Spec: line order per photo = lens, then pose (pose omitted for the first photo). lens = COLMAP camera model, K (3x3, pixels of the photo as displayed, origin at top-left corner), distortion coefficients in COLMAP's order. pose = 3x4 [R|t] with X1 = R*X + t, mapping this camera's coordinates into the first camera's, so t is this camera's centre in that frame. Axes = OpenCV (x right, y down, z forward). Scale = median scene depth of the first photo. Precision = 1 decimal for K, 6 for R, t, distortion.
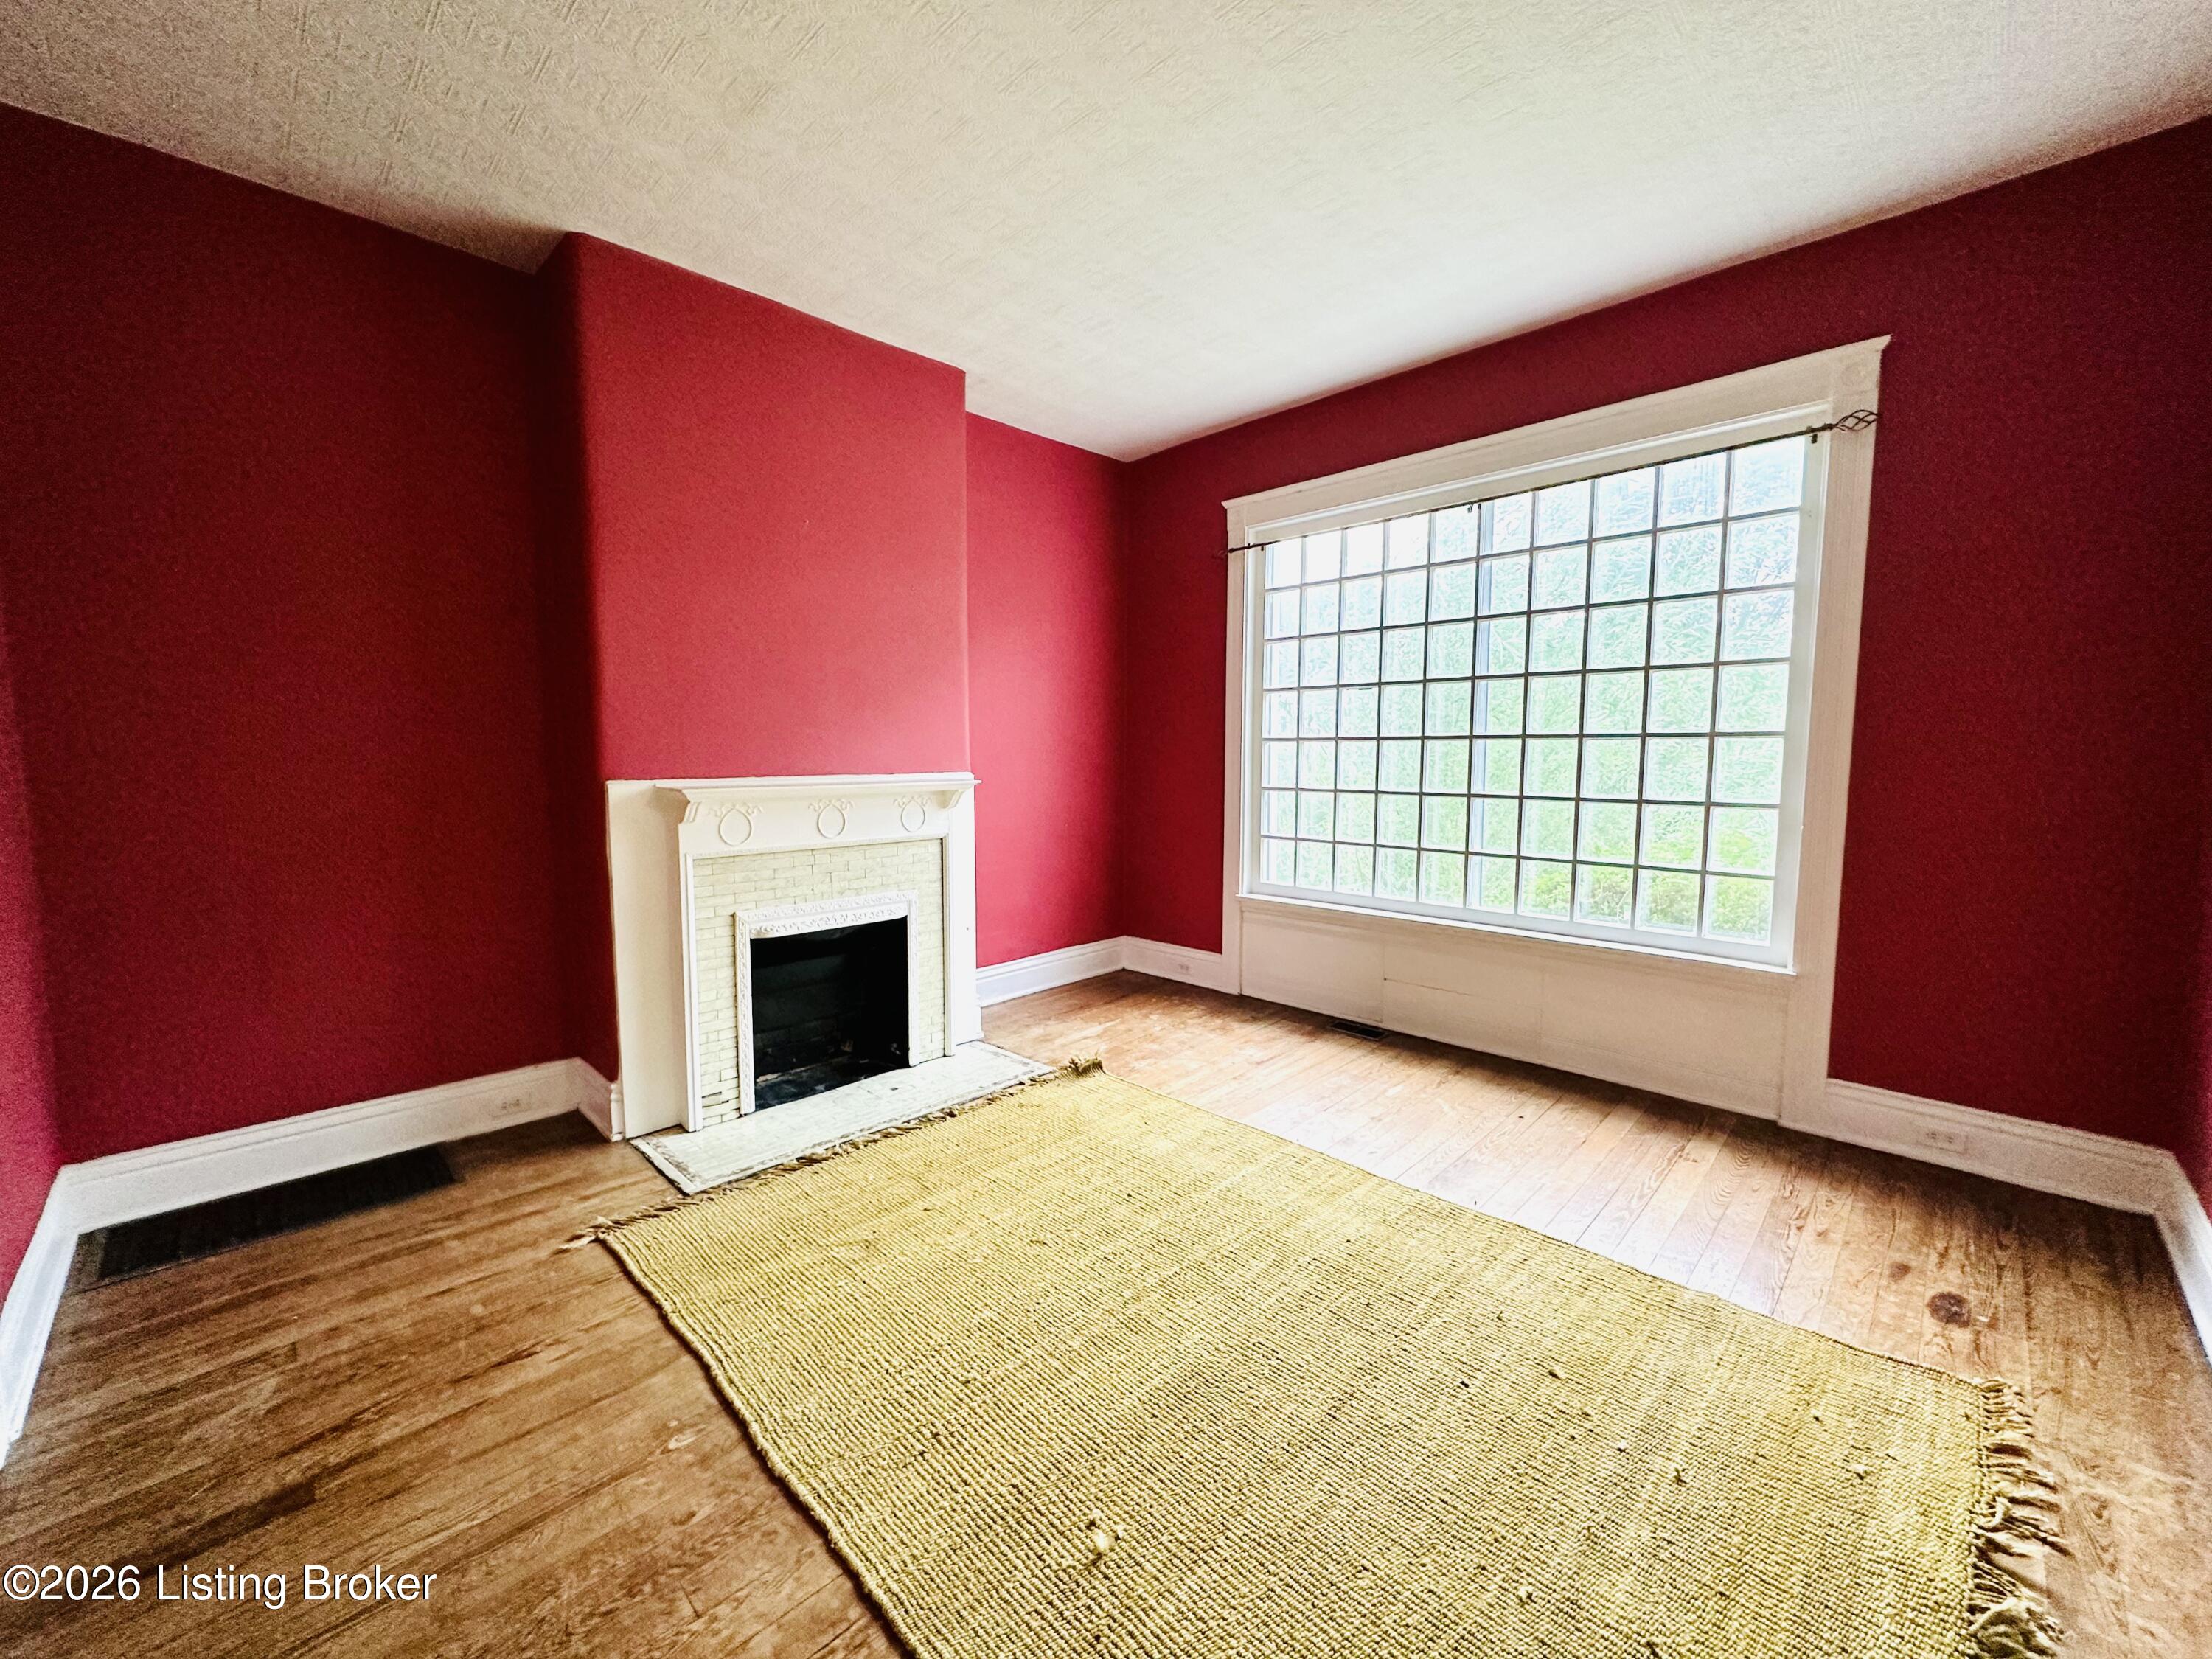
lens RADIAL K [[878.6, 0, 1105.3], [0, 878.6, 827.3], [0, 0, 1]] dist [-0.004253, 0.000382]
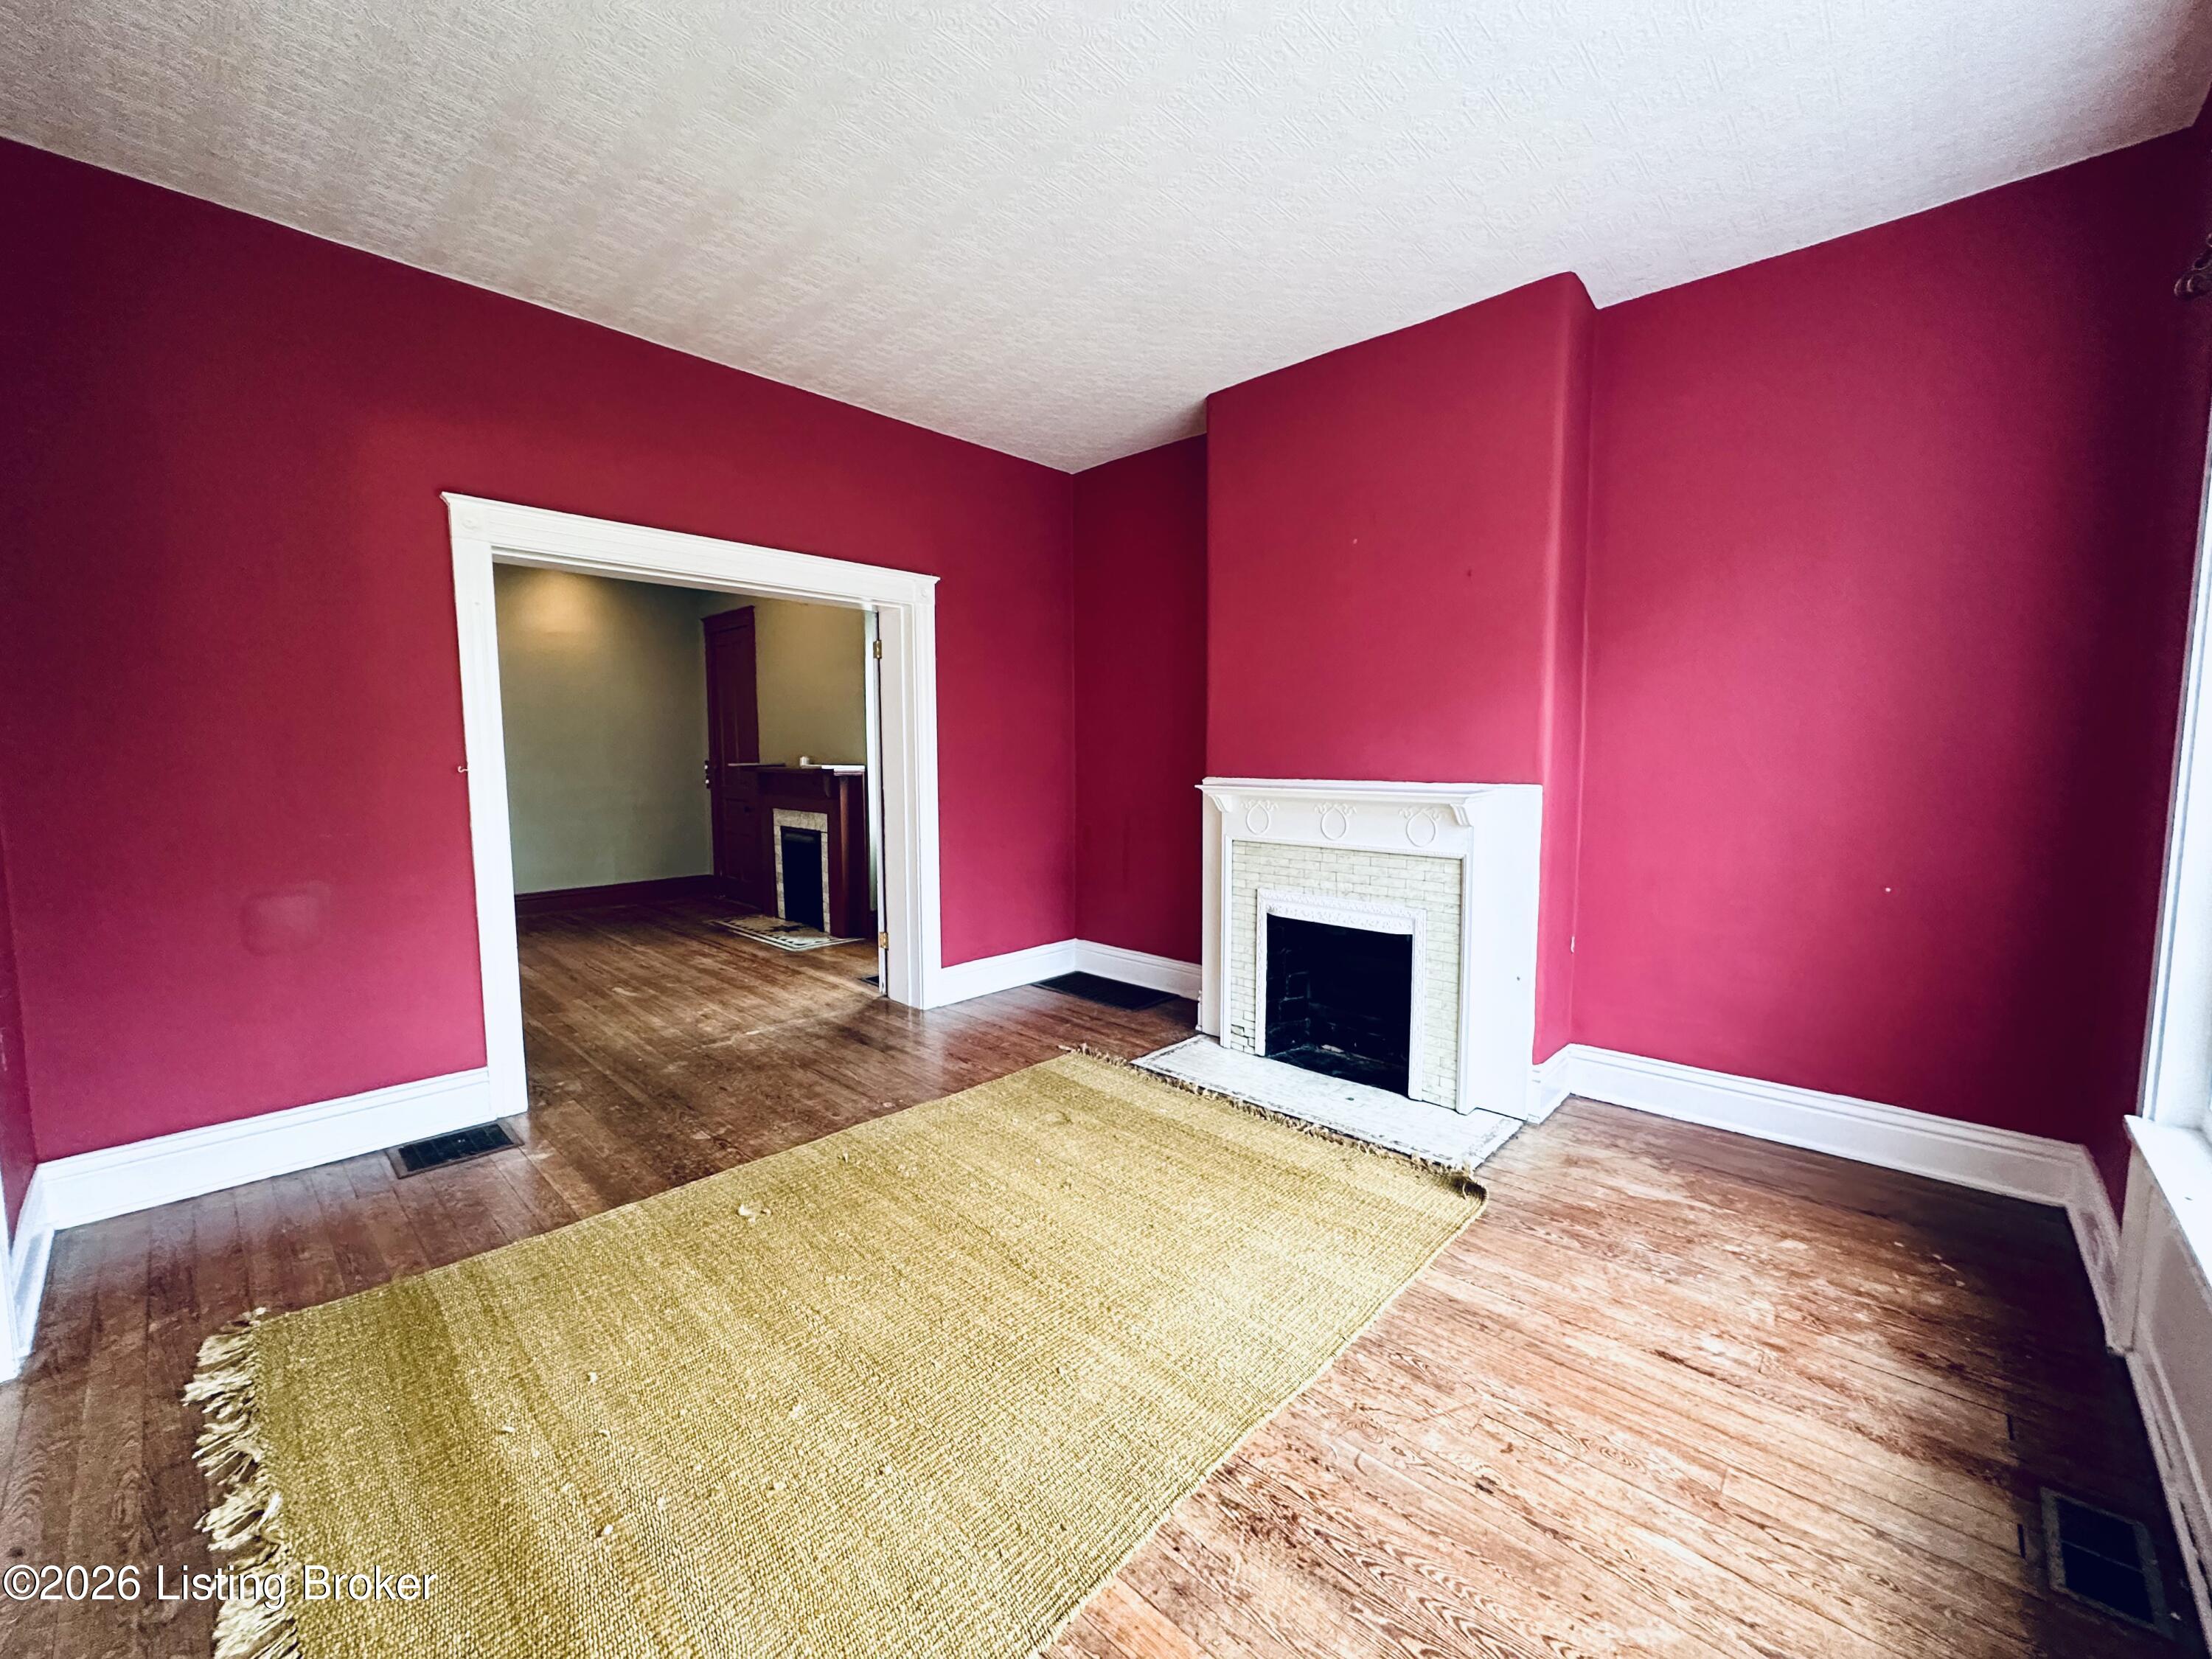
lens RADIAL K [[878.6, 0, 1105.3], [0, 878.6, 827.3], [0, 0, 1]] dist [-0.004253, 0.000382]
pose [[0.032244, 0.091463, -0.995286, 0.689517], [-0.085832, 0.992379, 0.088415, -0.068164], [0.995788, 0.082577, 0.039849, 0.642260]]
